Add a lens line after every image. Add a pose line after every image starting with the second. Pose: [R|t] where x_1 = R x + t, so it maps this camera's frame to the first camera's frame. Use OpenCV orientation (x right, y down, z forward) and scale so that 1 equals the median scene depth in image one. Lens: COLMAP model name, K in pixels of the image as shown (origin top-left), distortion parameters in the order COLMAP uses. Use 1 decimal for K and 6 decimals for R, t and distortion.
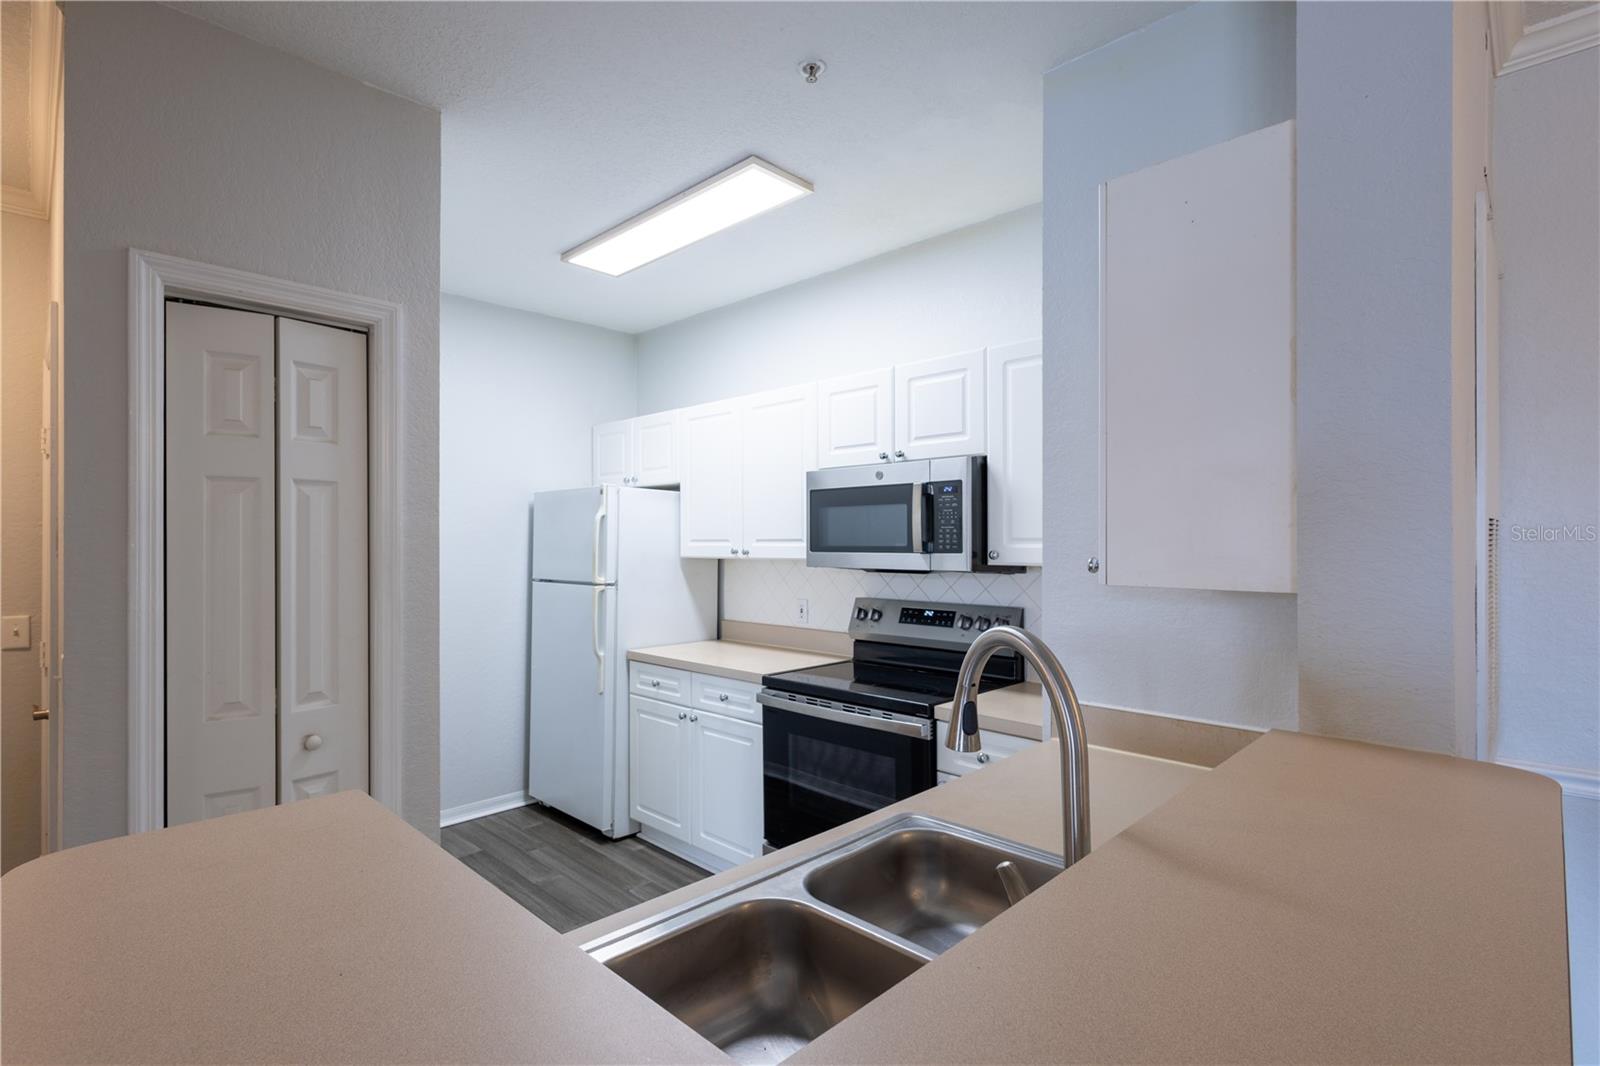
lens RADIAL K [[756.4, 0, 795.8], [0, 756.4, 545.9], [0, 0, 1]] dist [0.002677, 0.000218]
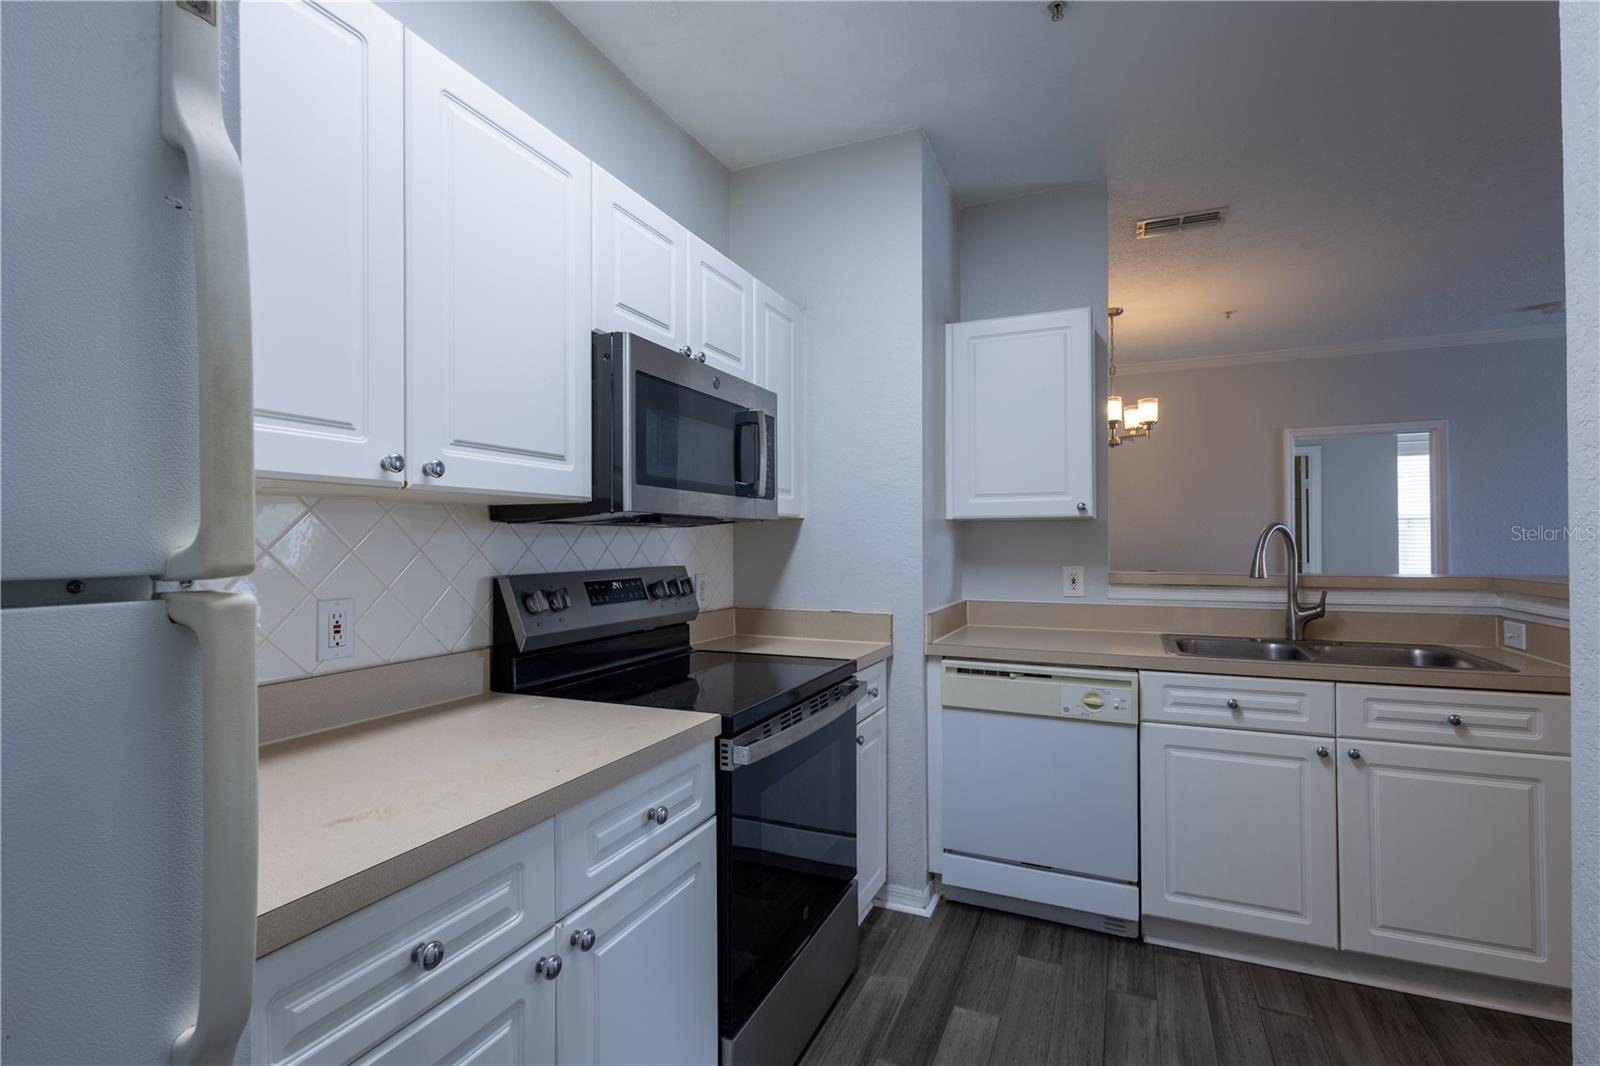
lens RADIAL K [[756.4, 0, 793.2], [0, 756.4, 532.7], [0, 0, 1]] dist [0.002677, 0.000218]
pose [[-0.356369, 0.008062, 0.934310, -0.531422], [-0.002843, 0.999949, -0.009713, 0.047860], [-0.934341, -0.006117, -0.356328, 1.108122]]
